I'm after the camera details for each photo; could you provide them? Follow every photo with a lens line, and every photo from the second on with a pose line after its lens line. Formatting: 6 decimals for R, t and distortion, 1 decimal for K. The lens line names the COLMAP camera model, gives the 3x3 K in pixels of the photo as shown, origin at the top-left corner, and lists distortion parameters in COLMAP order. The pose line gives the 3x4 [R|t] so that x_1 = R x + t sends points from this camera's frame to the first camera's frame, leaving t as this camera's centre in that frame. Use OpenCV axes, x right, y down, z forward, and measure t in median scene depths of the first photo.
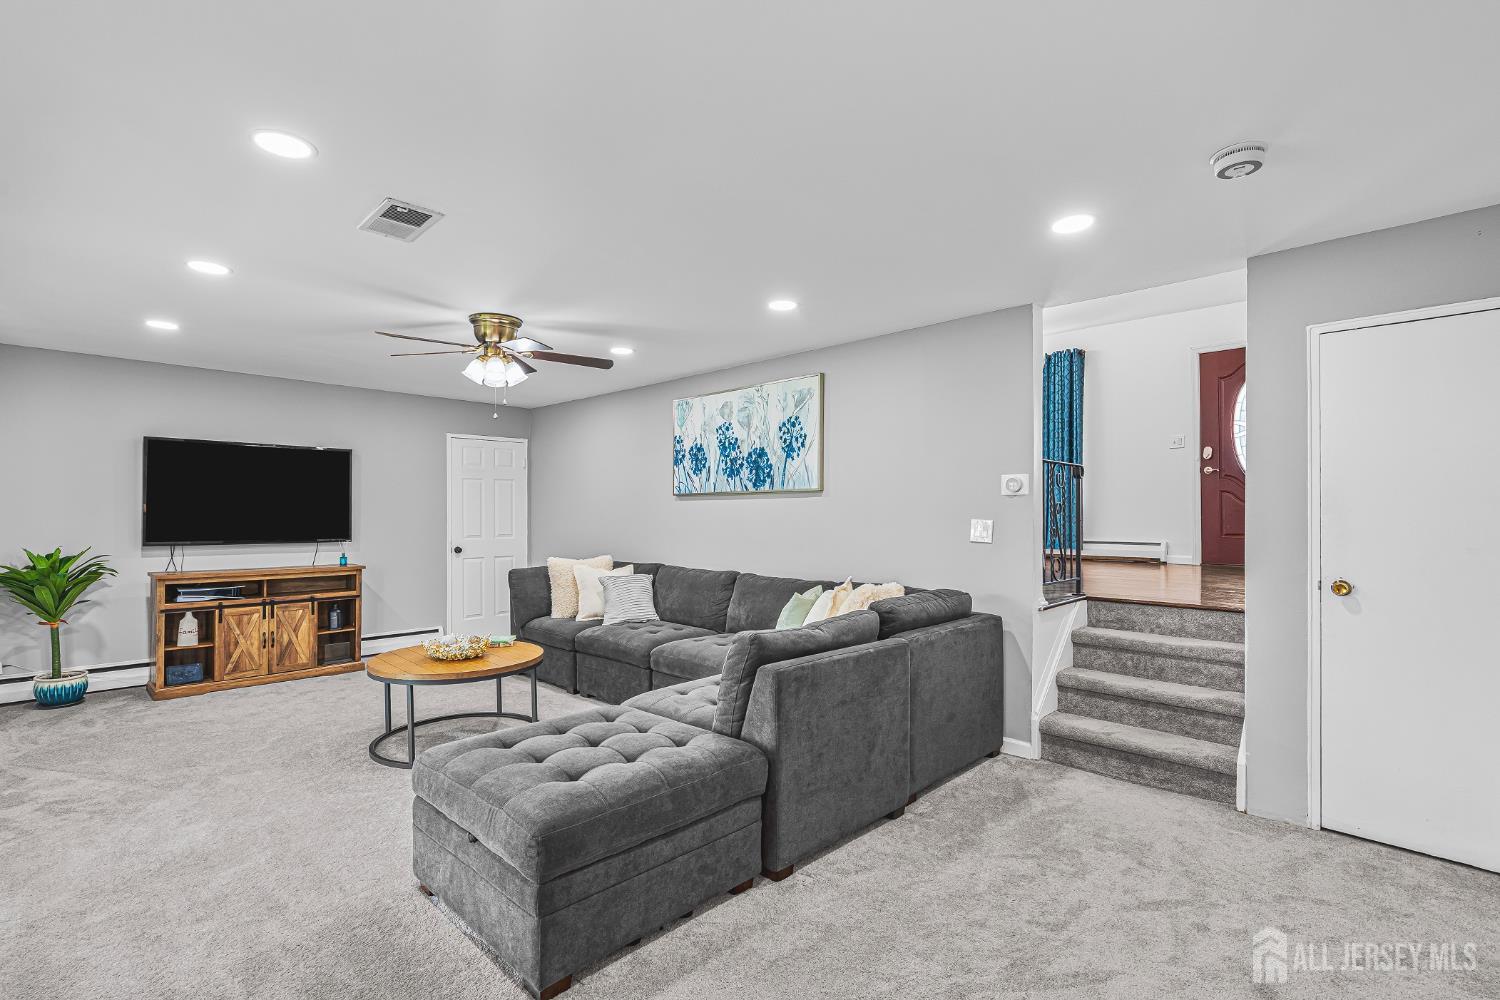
lens RADIAL K [[684.7, 0, 760.2], [0, 684.7, 512.0], [0, 0, 1]] dist [-0.010174, 0.005397]
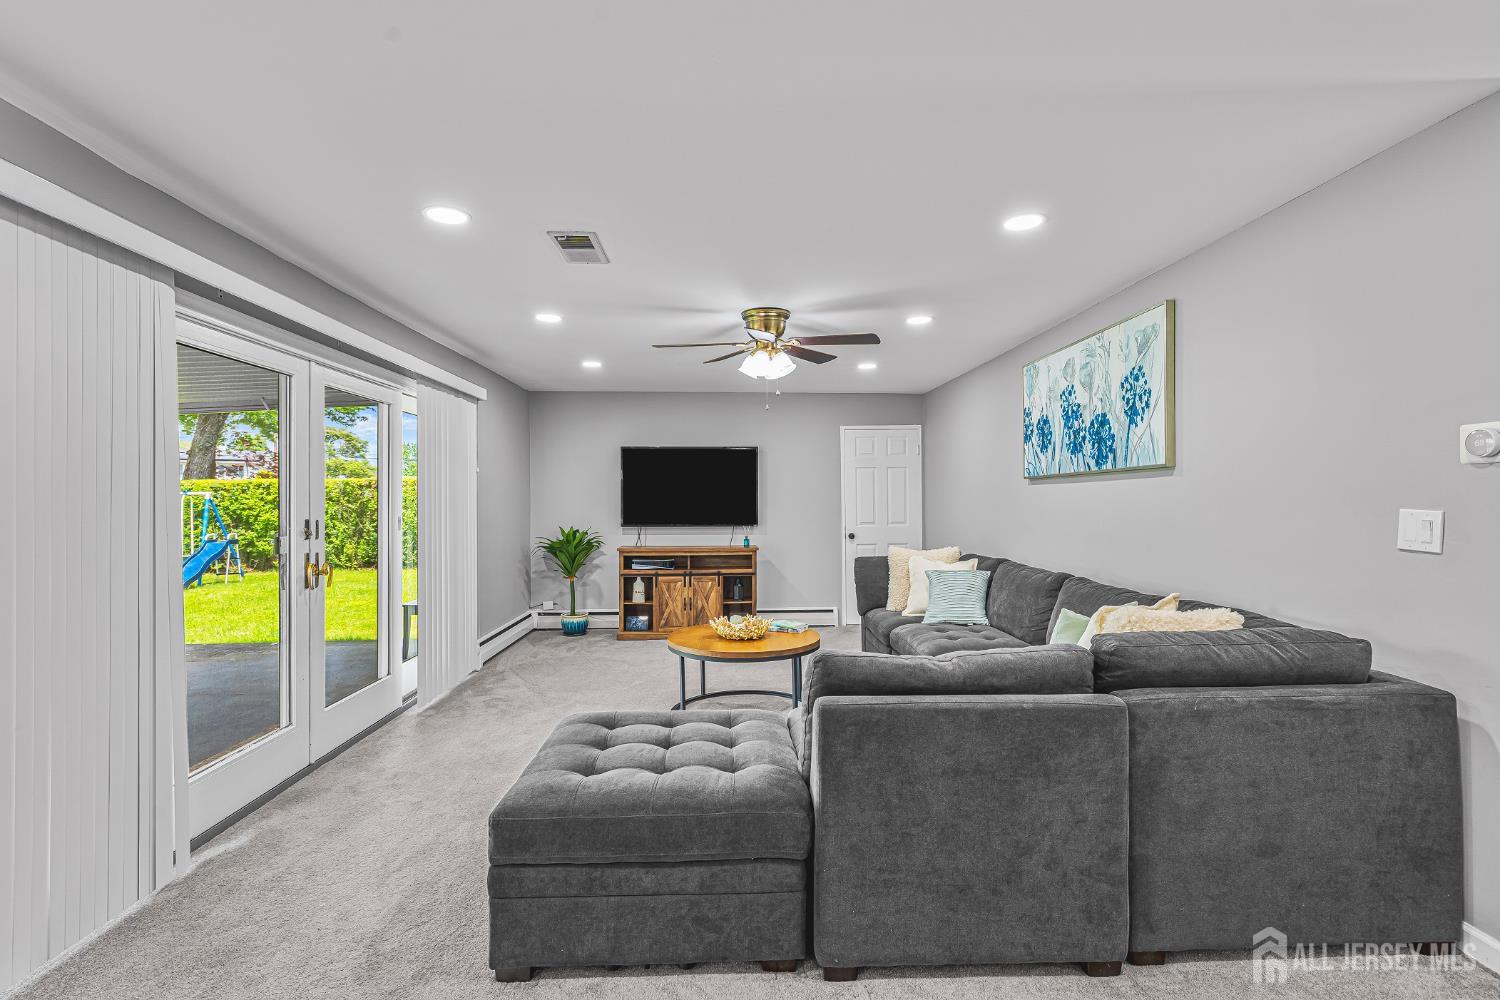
lens RADIAL K [[684.7, 0, 763.3], [0, 684.7, 498.7], [0, 0, 1]] dist [-0.010174, 0.005397]
pose [[0.731217, -0.007316, -0.682105, 0.250506], [0.007546, 0.999968, -0.002636, -0.000284], [0.682103, -0.003220, 0.731249, 0.194921]]
